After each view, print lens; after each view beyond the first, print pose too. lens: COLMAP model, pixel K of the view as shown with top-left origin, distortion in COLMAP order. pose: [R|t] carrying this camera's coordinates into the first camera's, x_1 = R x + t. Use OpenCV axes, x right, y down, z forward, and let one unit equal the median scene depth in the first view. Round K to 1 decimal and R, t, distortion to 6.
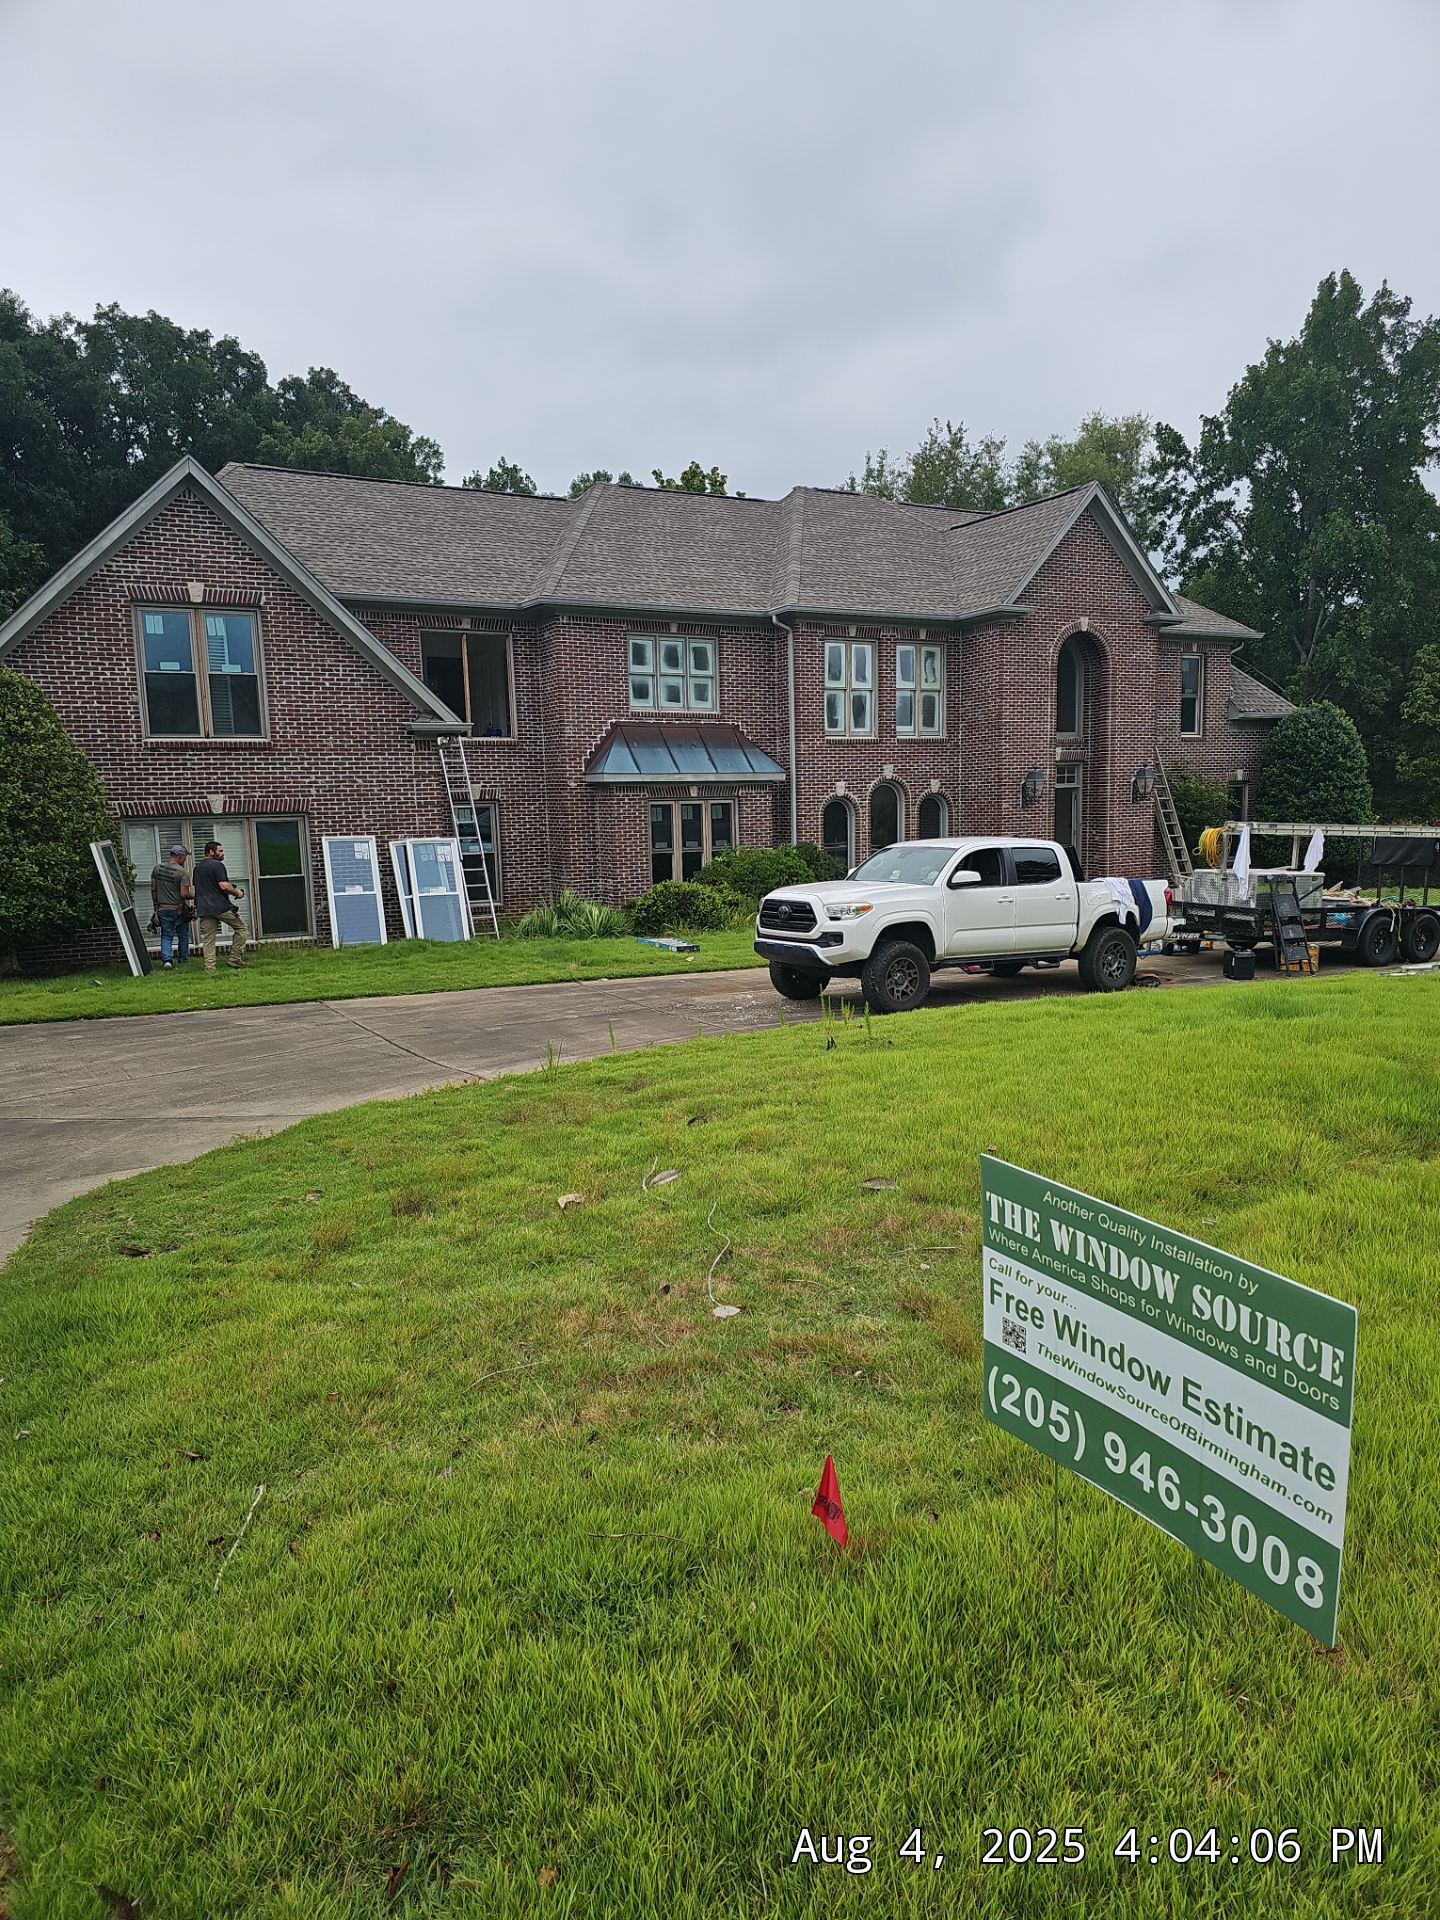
lens RADIAL K [[1253.3, 0, 728.0], [0, 1253.3, 962.5], [0, 0, 1]] dist [0.062827, -0.065149]
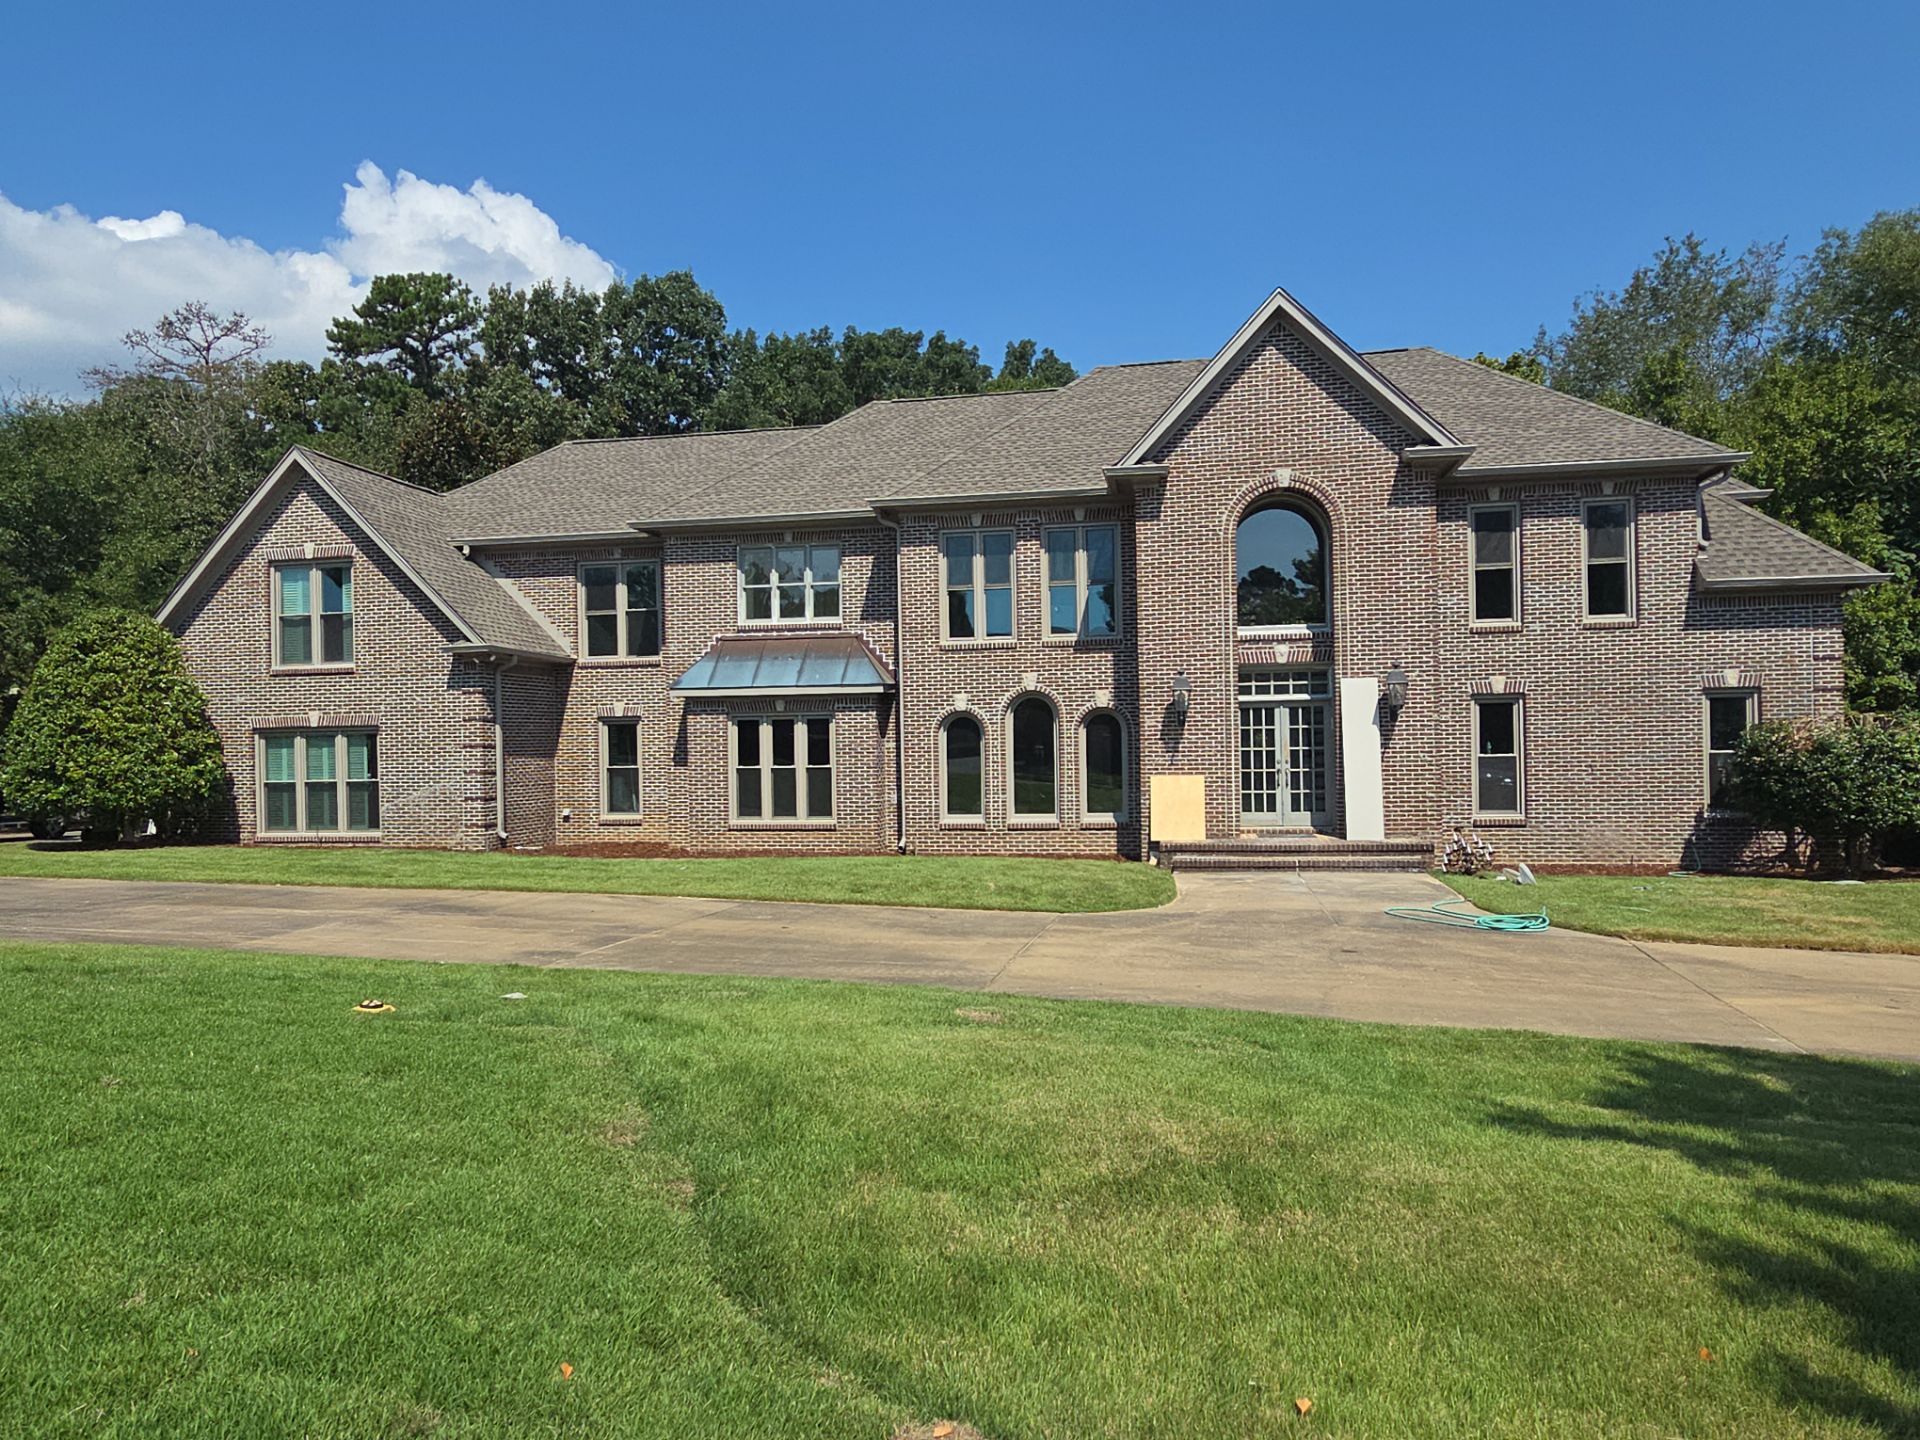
lens RADIAL K [[1215.2, 0, 954.9], [0, 1215.2, 751.2], [0, 0, 1]] dist [-0.000674, -0.000218]
pose [[0.768302, 0.012770, -0.639961, 0.612265], [-0.083990, 0.993168, -0.081017, -0.038683], [0.634554, 0.115996, 0.764125, 0.374033]]
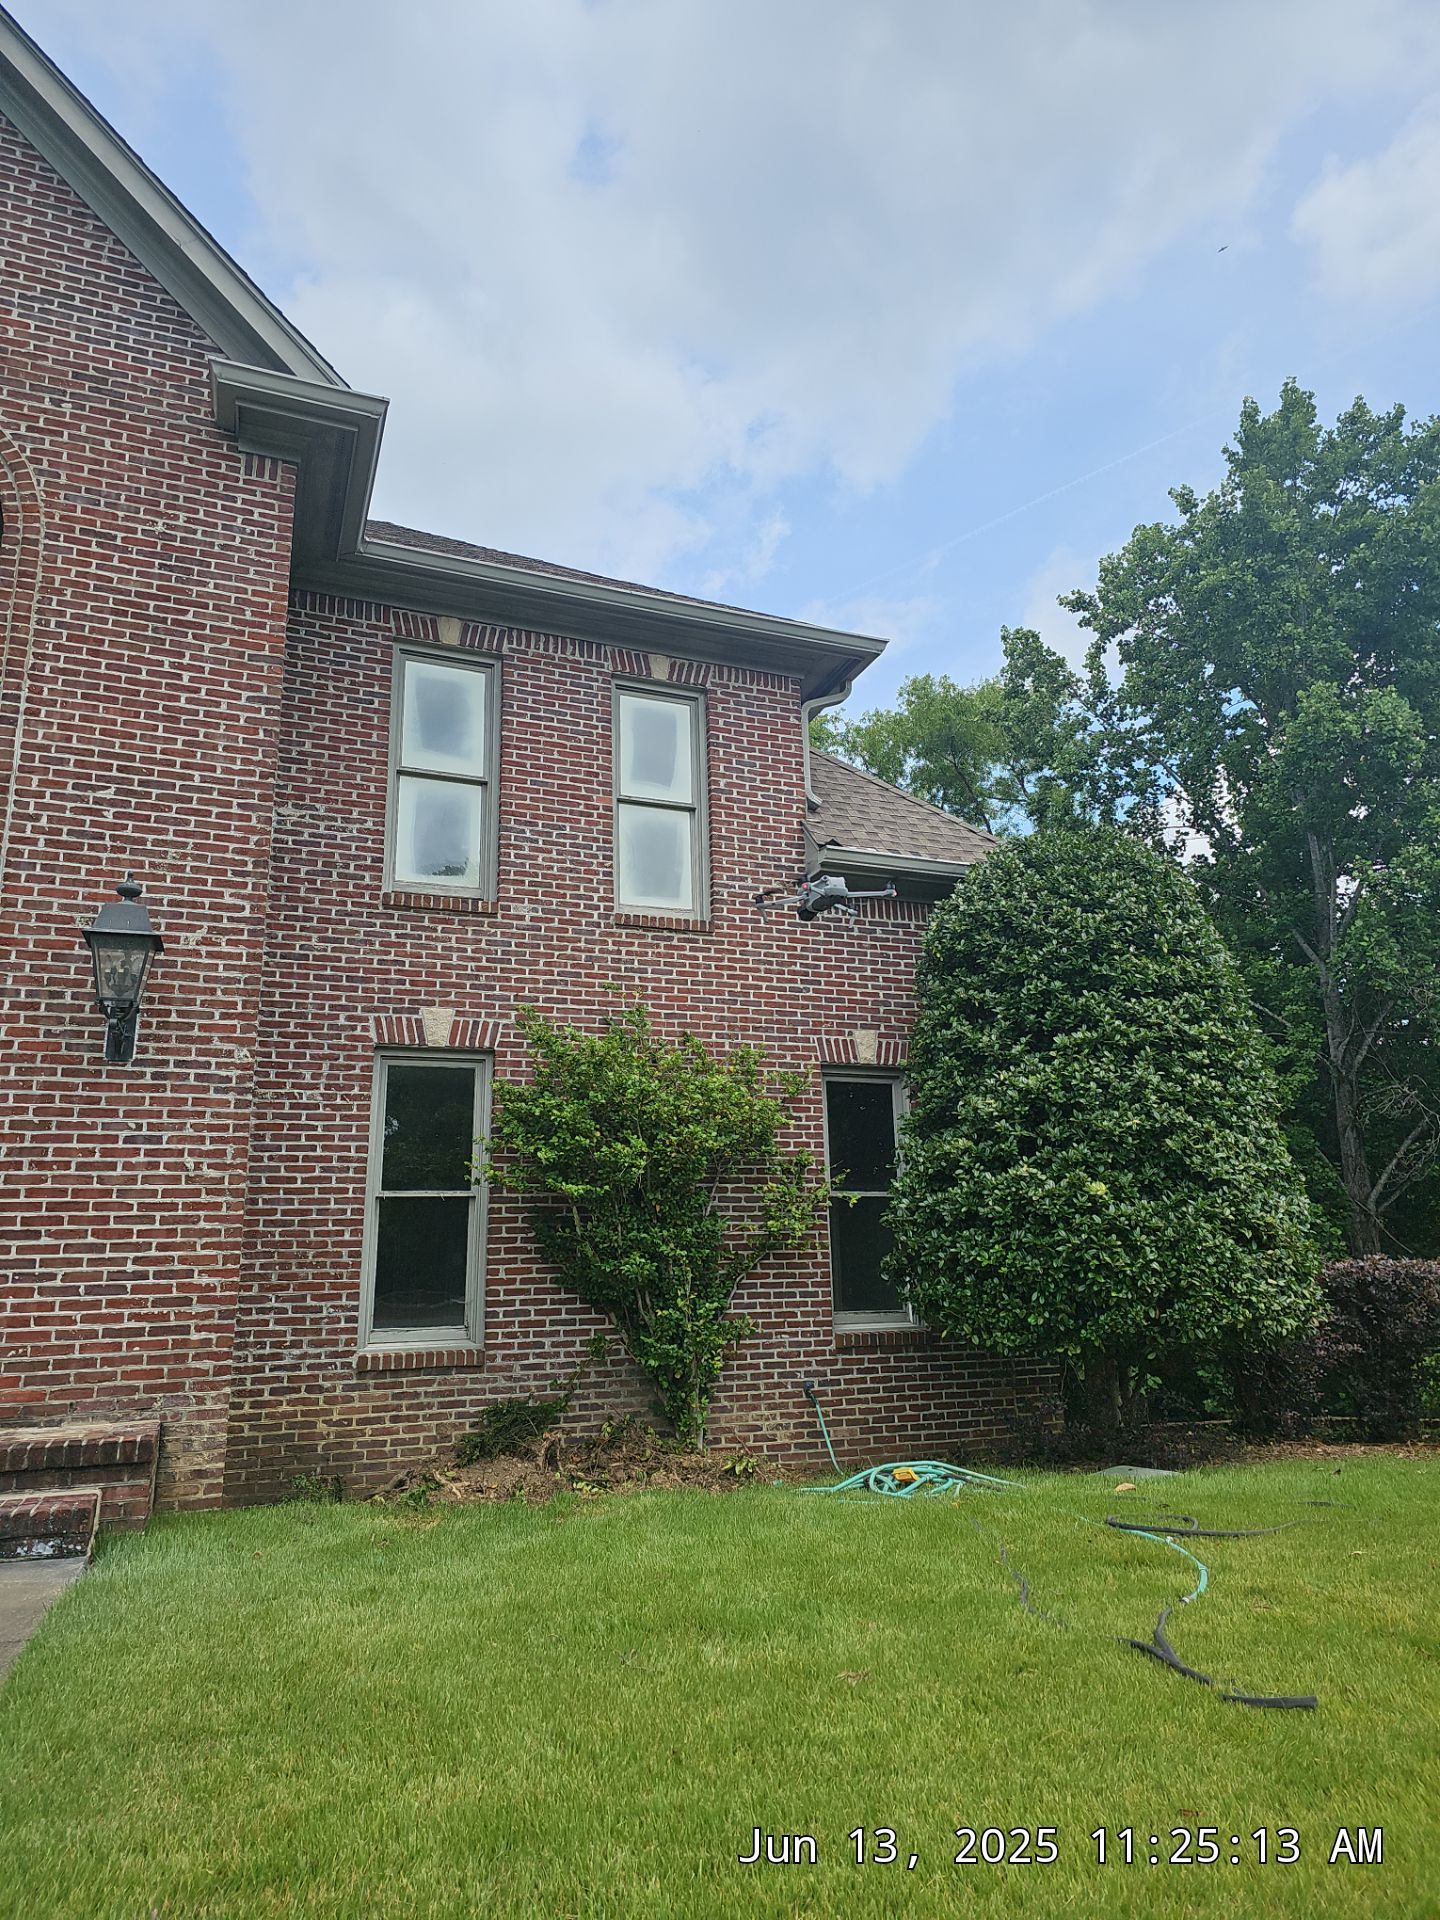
lens RADIAL K [[1261.3, 0, 729.5], [0, 1261.3, 952.2], [0, 0, 1]] dist [0.096137, -0.146632]
pose [[0.990667, -0.031071, -0.132719, 0.511709], [-0.019570, 0.931163, -0.364079, -0.064030], [0.134895, 0.363278, 0.921864, 0.852542]]
